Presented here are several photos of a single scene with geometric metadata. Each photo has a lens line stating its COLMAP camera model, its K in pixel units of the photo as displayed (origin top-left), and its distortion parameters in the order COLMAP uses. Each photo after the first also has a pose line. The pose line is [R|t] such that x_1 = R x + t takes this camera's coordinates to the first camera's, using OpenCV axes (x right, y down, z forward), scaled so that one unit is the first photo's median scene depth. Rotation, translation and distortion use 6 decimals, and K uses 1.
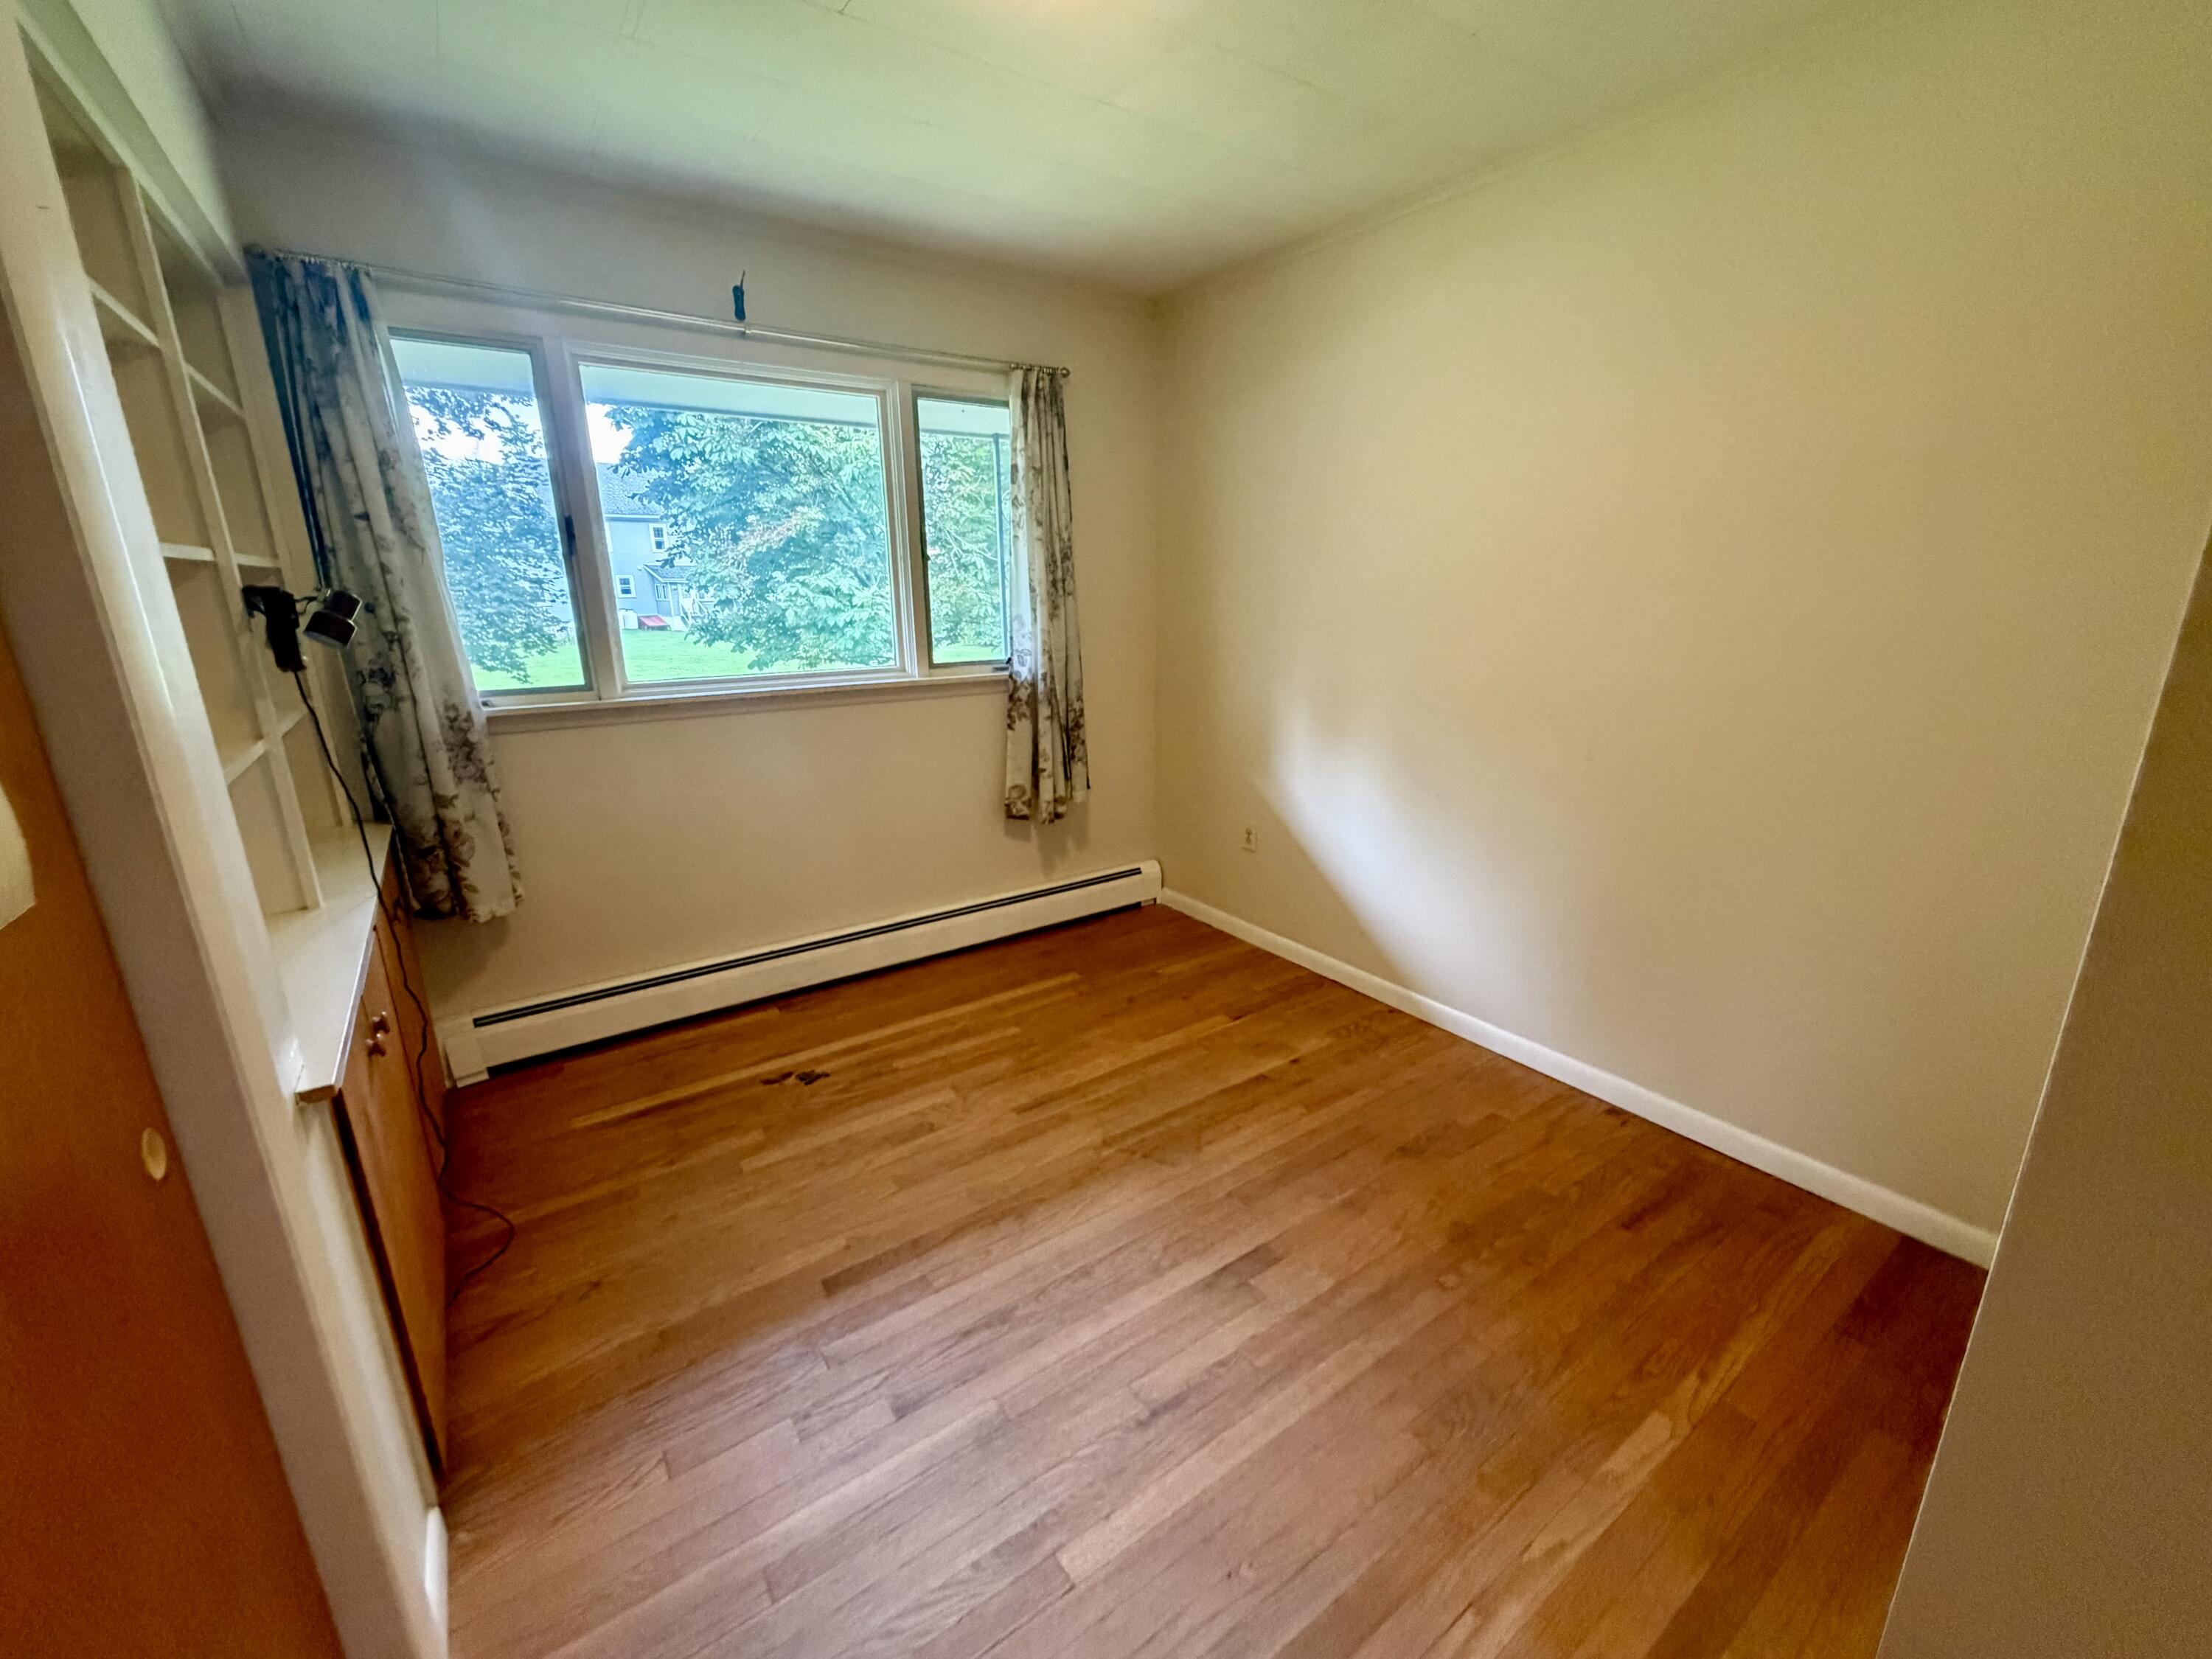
lens RADIAL K [[901.4, 0, 1103.4], [0, 901.4, 837.5], [0, 0, 1]] dist [-0.000723, -0.000036]
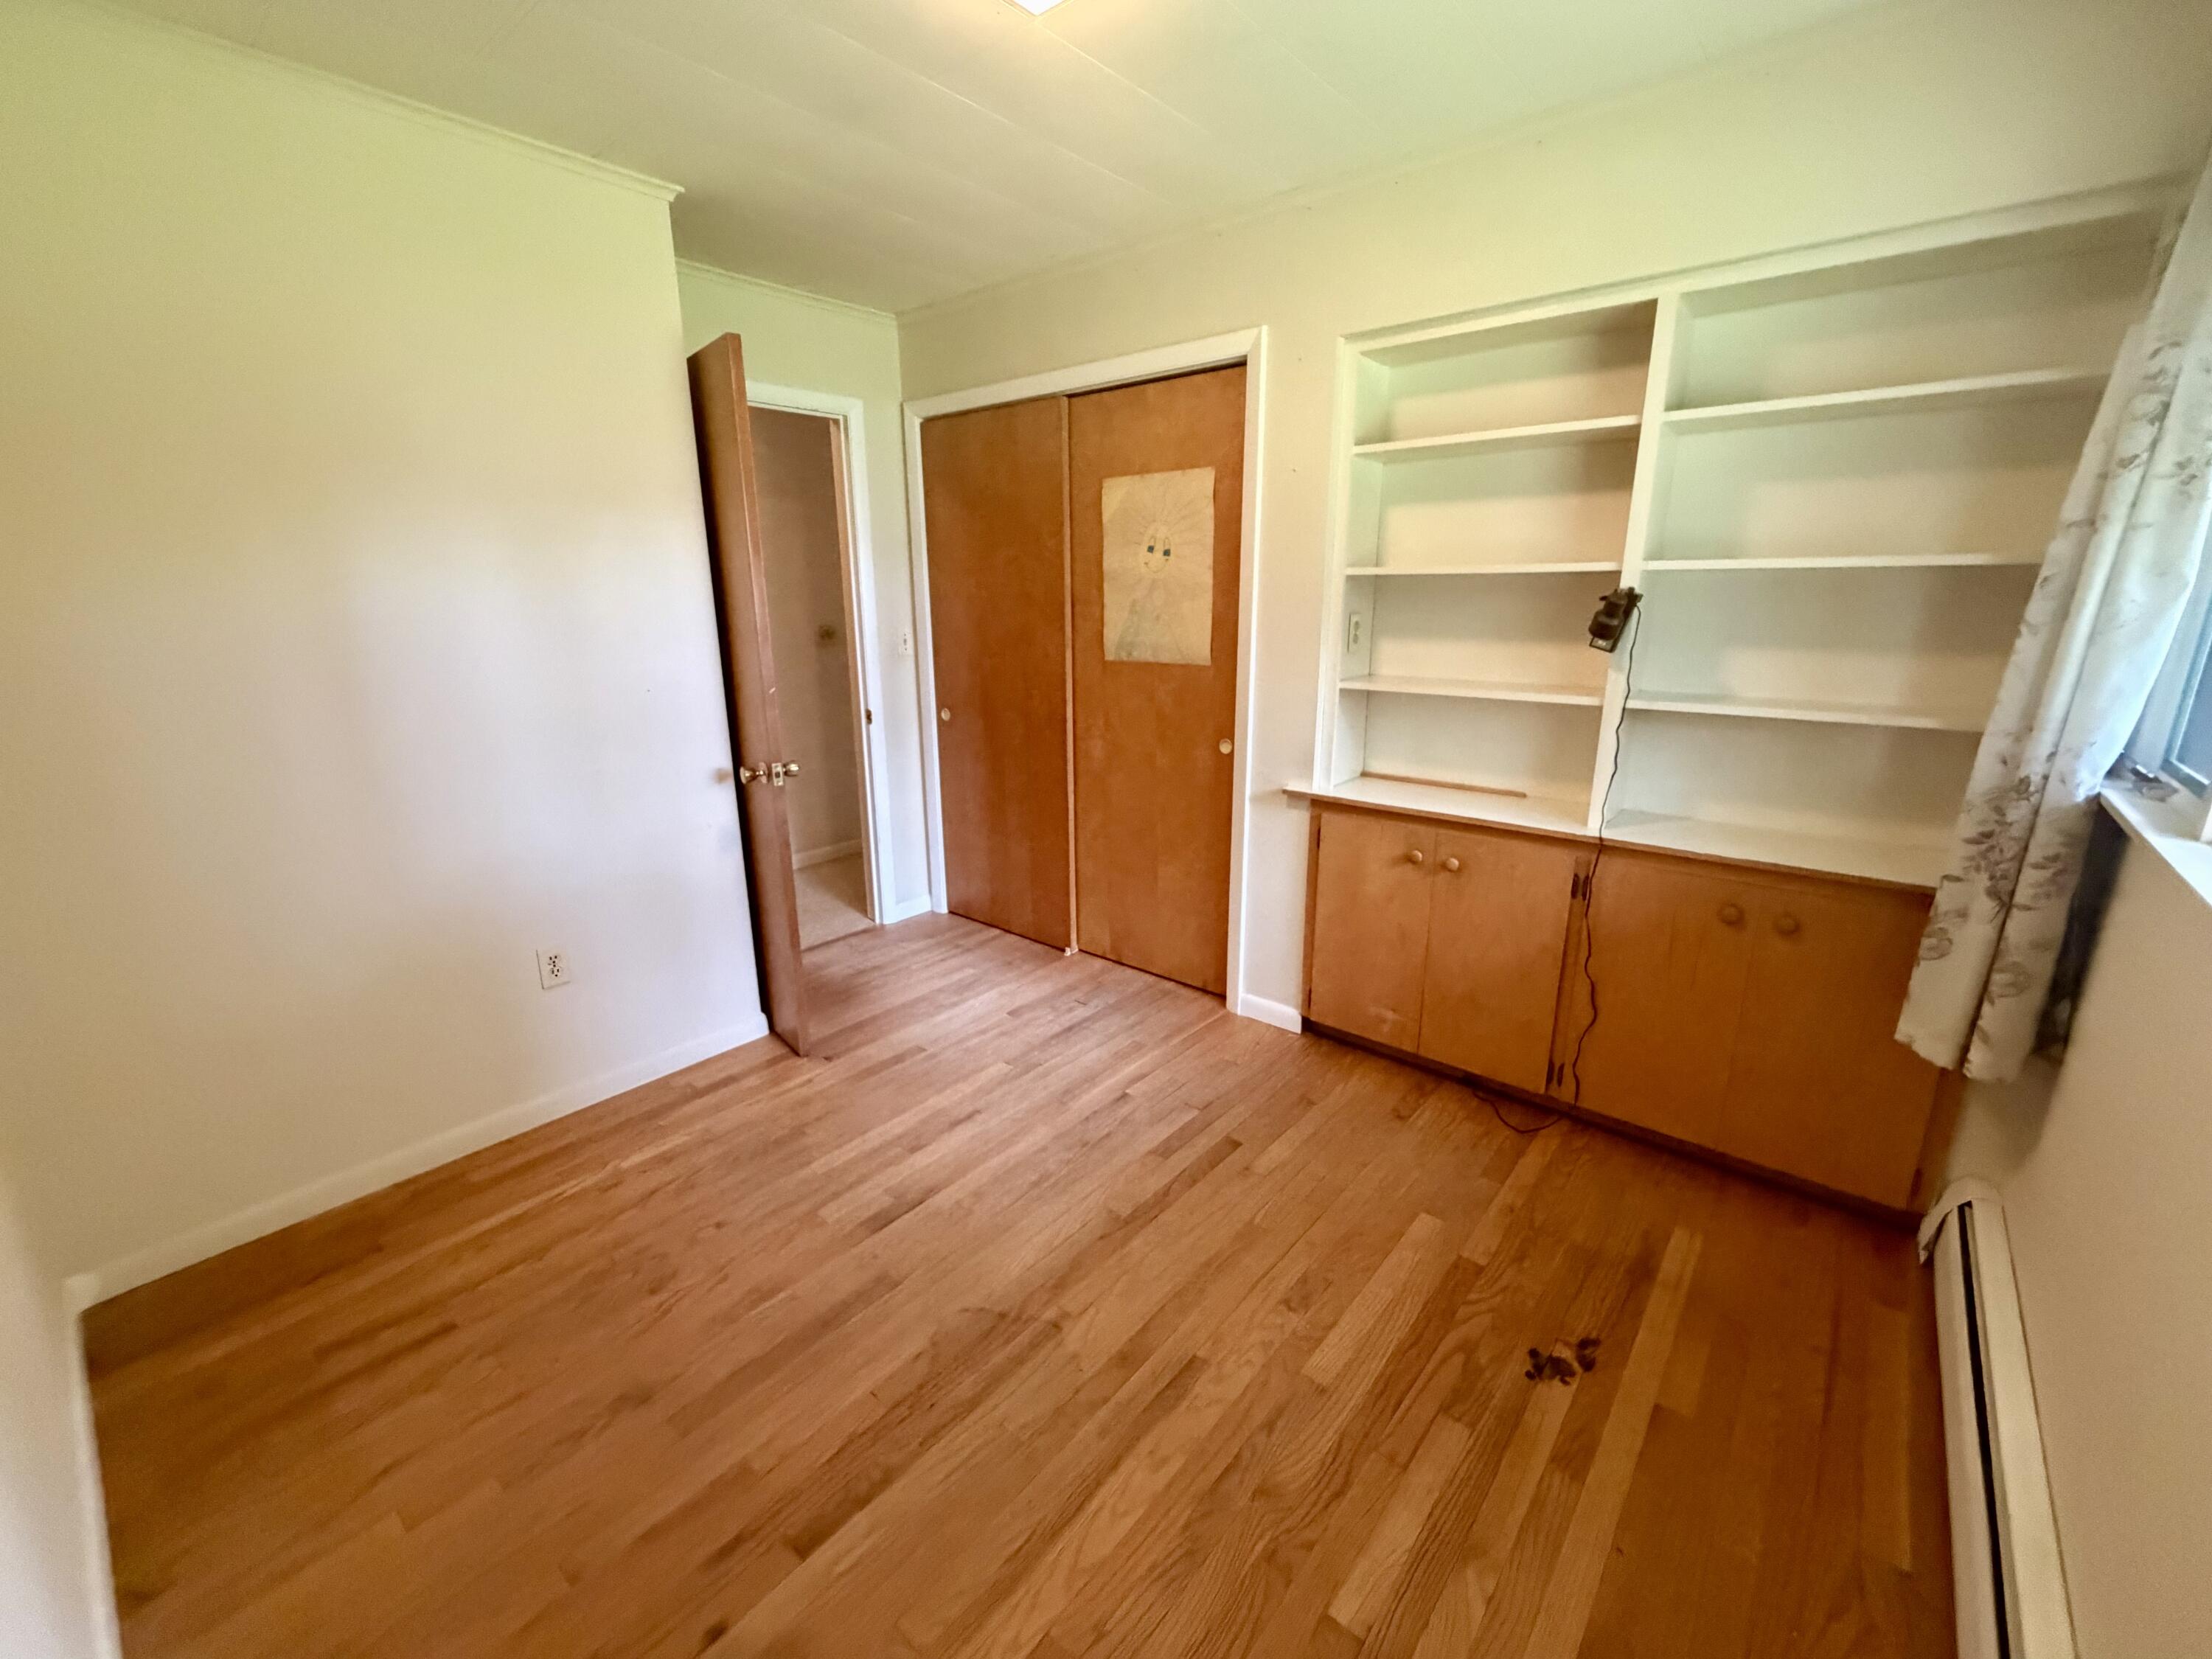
lens RADIAL K [[901.4, 0, 1103.1], [0, 901.4, 833.4], [0, 0, 1]] dist [-0.000723, -0.000036]
pose [[-0.967257, 0.083986, -0.239501, 0.128064], [-0.053132, 0.855742, 0.514667, -0.473496], [0.248176, 0.510541, -0.823260, 1.624575]]
